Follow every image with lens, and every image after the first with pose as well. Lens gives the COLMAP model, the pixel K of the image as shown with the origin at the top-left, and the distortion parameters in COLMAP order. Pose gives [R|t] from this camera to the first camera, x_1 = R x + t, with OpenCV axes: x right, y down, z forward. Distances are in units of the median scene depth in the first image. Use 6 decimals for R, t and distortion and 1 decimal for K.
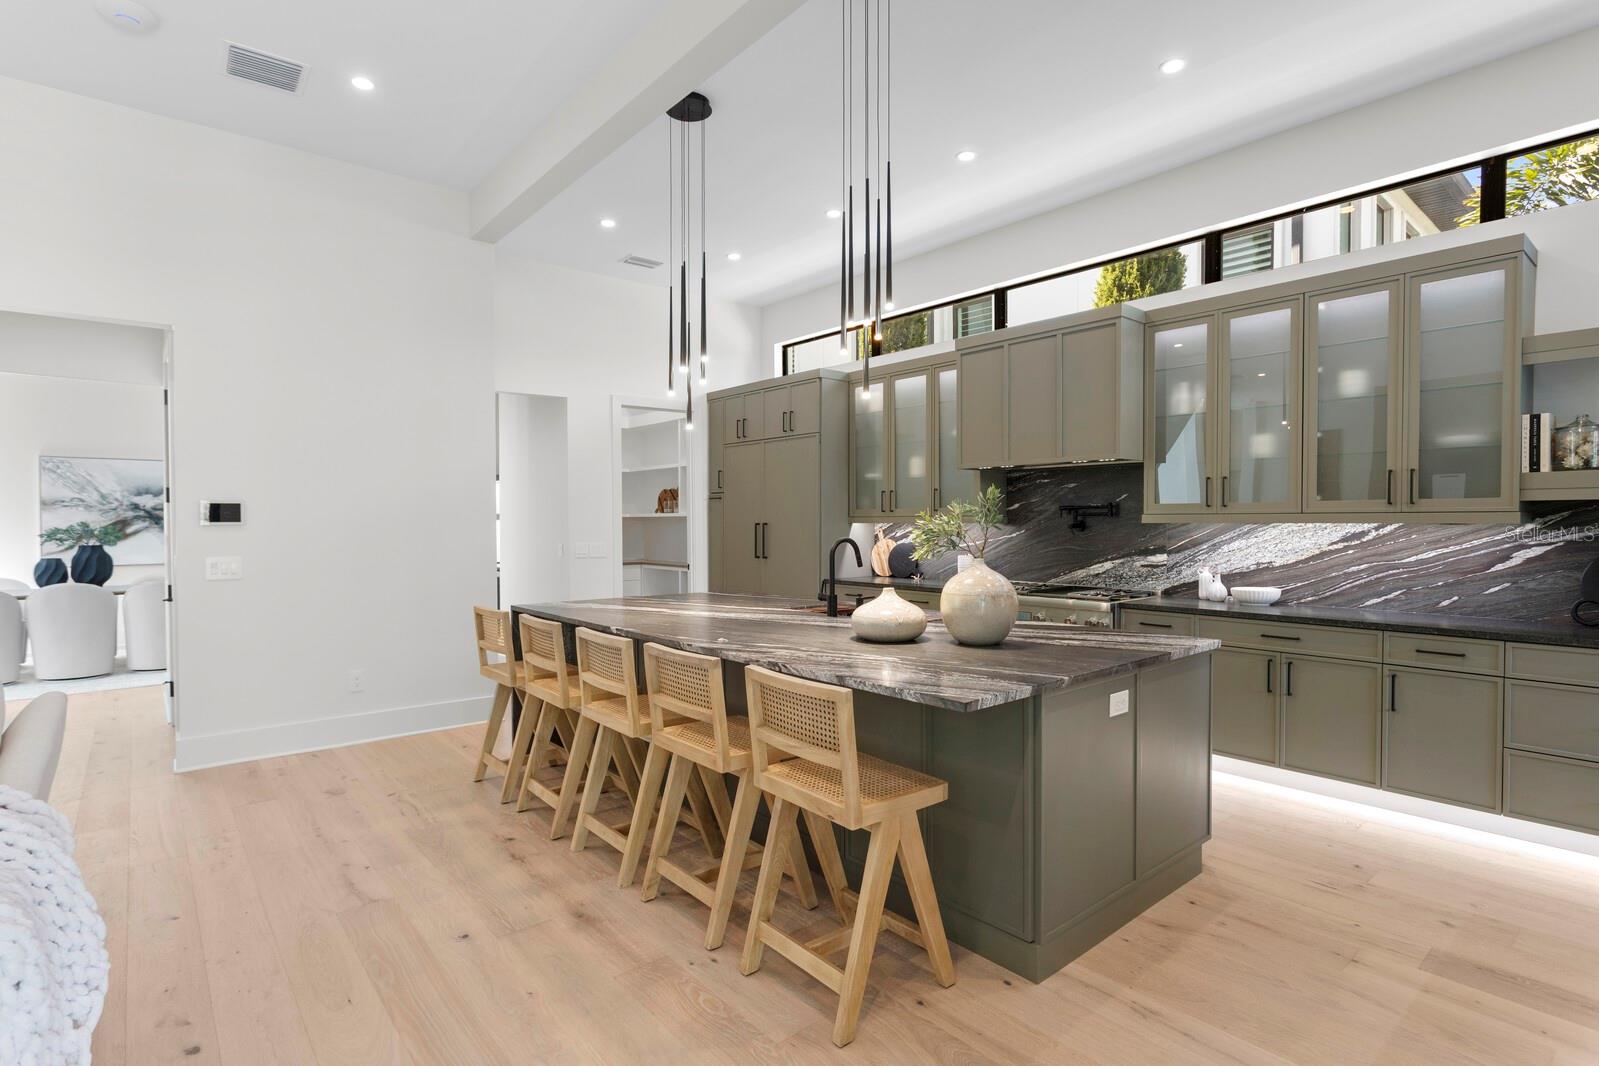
lens RADIAL K [[797.3, 0, 805.7], [0, 797.3, 532.9], [0, 0, 1]] dist [-0.030377, 0.016447]
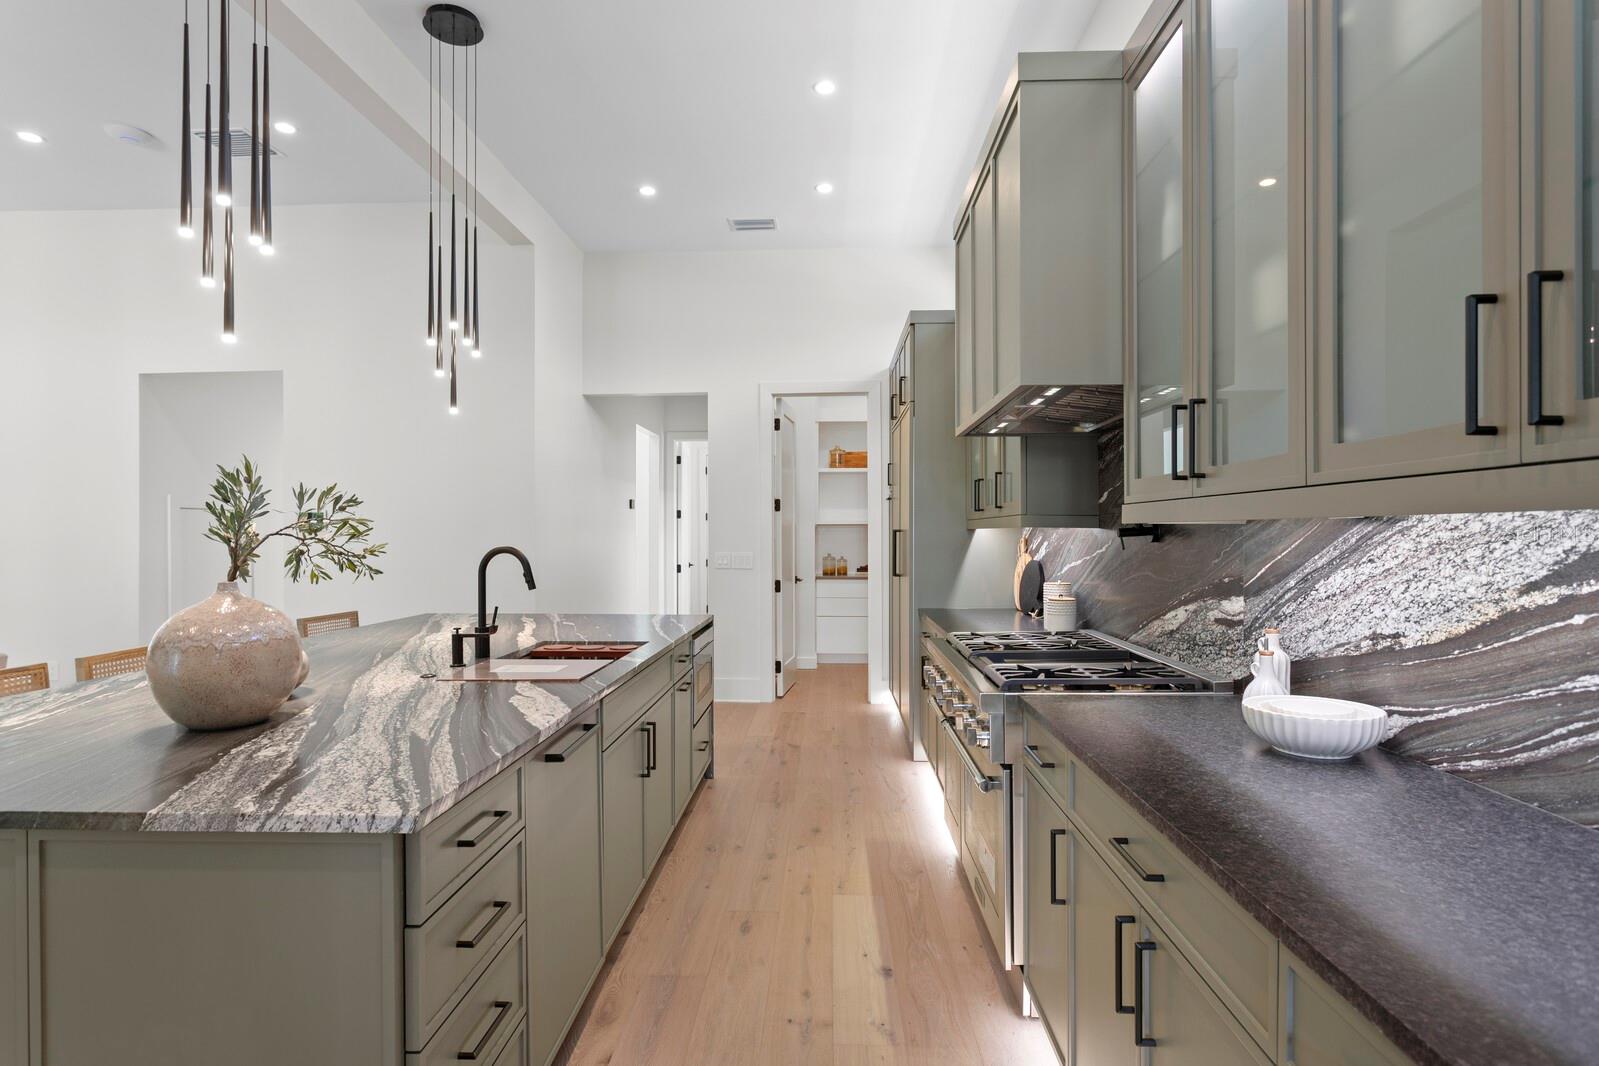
lens RADIAL K [[843.6, 0, 817.8], [0, 843.6, 528.4], [0, 0, 1]] dist [-0.016187, 0.009481]
pose [[0.750052, -0.004701, -0.661363, 0.614055], [-0.007962, 0.999838, -0.016137, -0.000767], [0.661331, 0.017369, 0.749893, 0.539813]]
